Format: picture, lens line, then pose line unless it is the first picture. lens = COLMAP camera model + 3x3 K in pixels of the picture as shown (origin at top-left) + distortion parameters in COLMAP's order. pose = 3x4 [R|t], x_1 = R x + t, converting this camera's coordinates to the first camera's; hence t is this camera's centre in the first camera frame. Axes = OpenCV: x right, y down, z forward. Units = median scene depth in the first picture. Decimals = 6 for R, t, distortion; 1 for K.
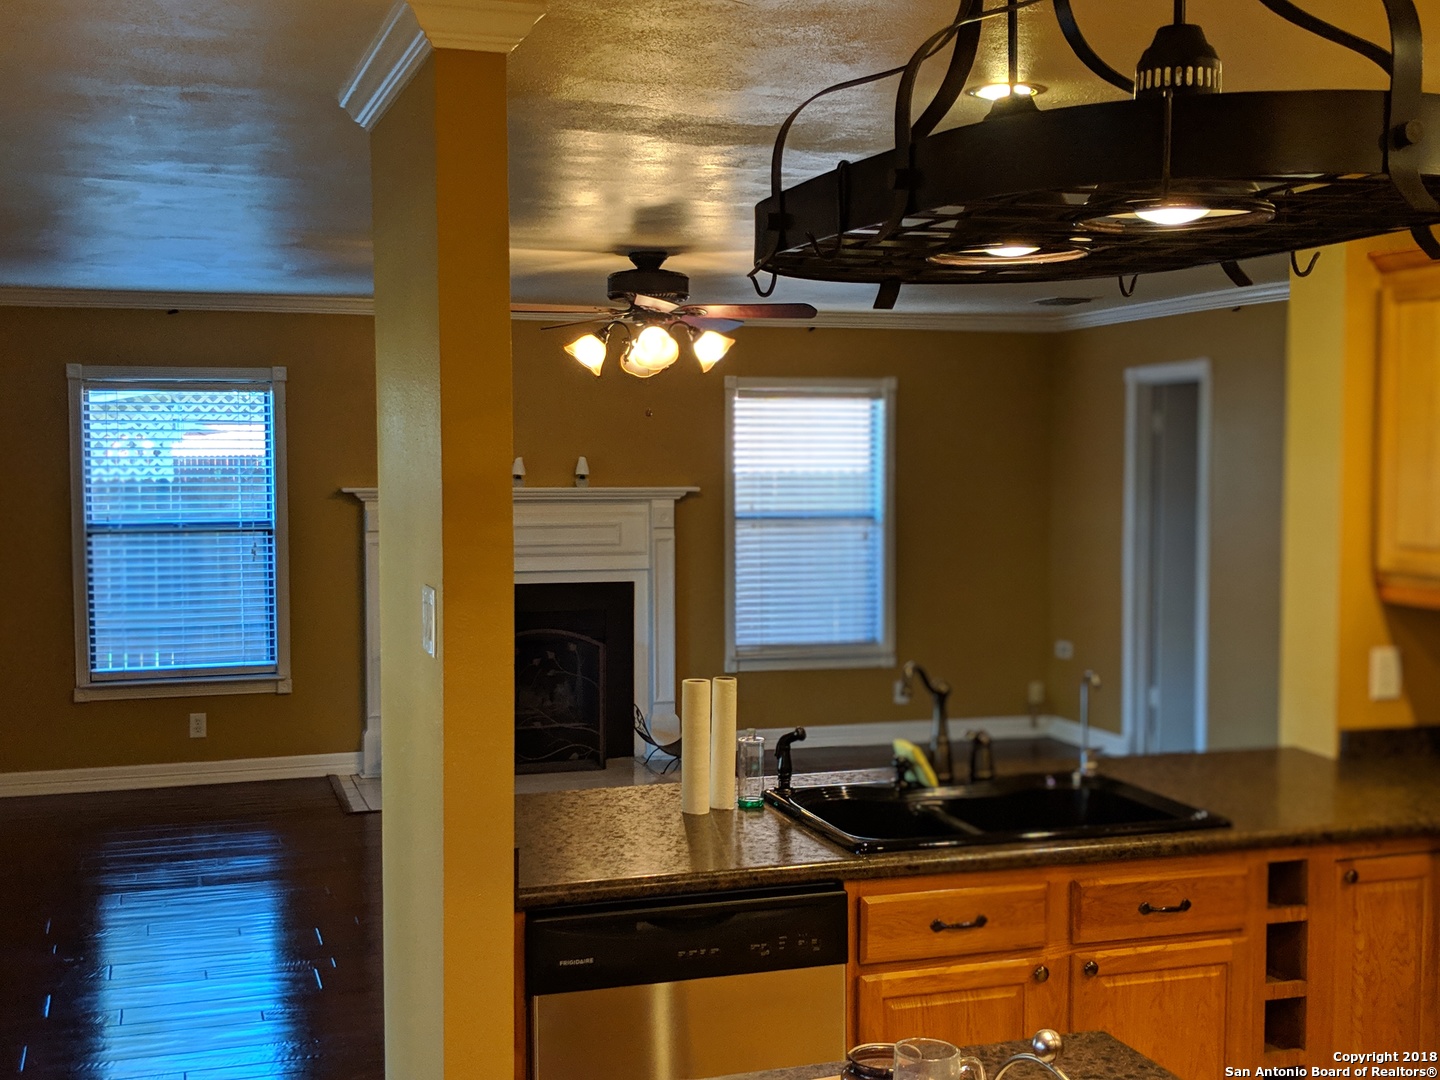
lens RADIAL K [[1751.5, 0, 717.7], [0, 1751.5, 542.9], [0, 0, 1]] dist [0.086672, 0.000000]
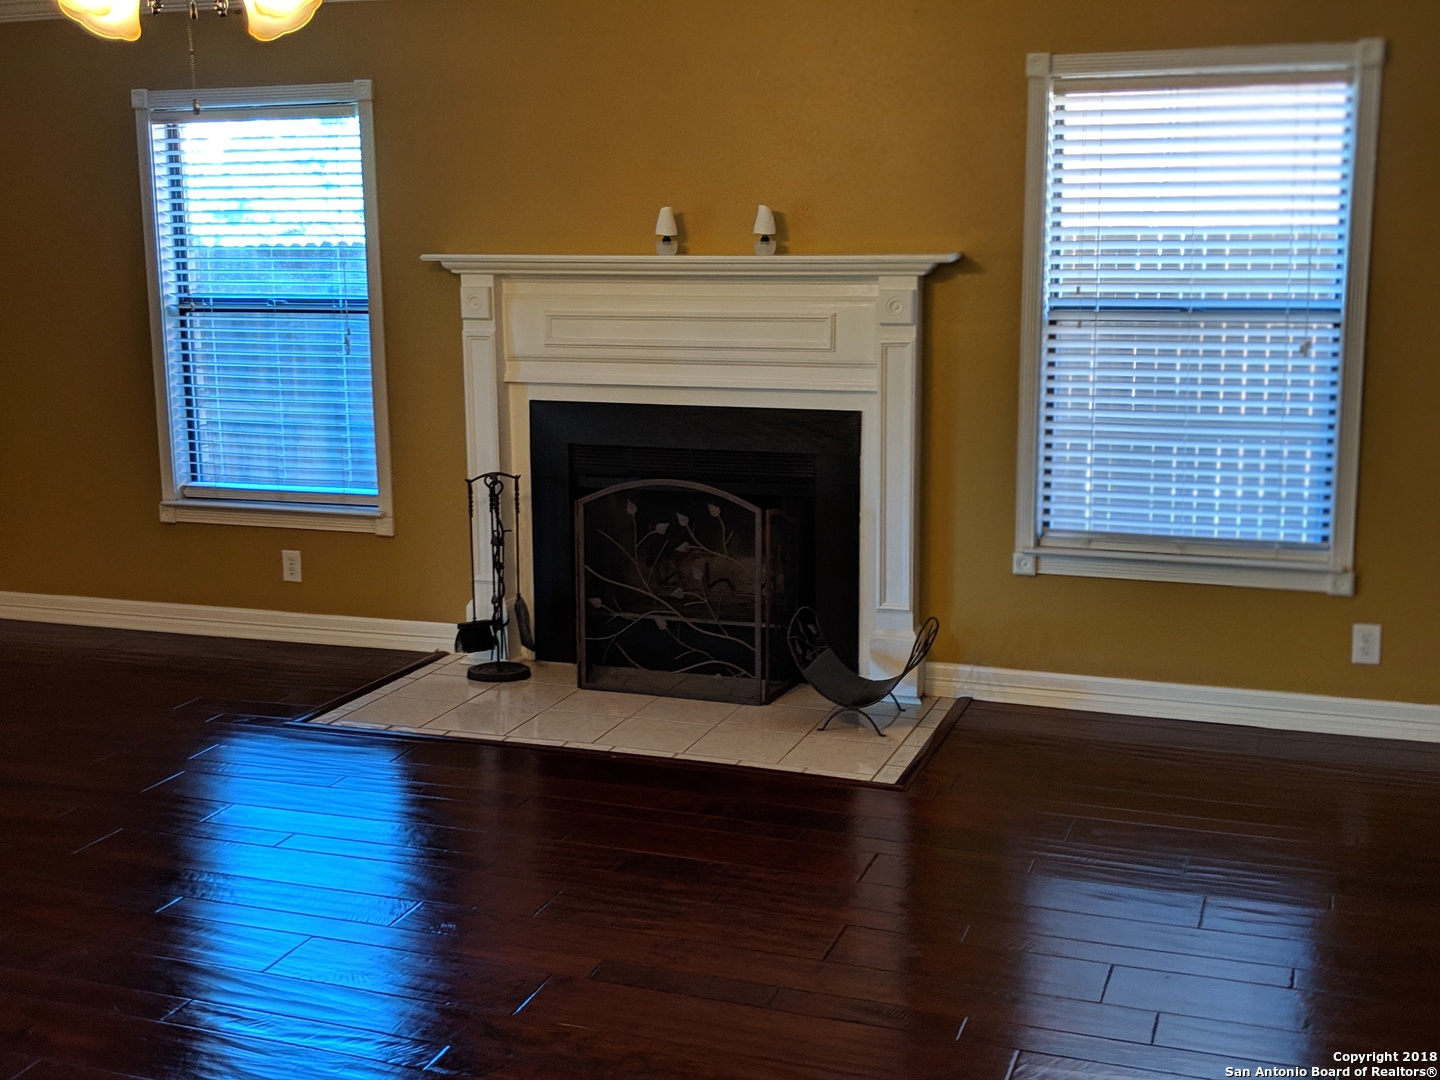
lens RADIAL K [[1751.5, 0, 717.3], [0, 1751.5, 534.2], [0, 0, 1]] dist [0.086672, 0.000000]
pose [[0.777370, 0.105755, -0.620091, 0.306615], [-0.021521, 0.989661, 0.141806, -0.021800], [0.628676, -0.096891, 0.771608, 0.499586]]
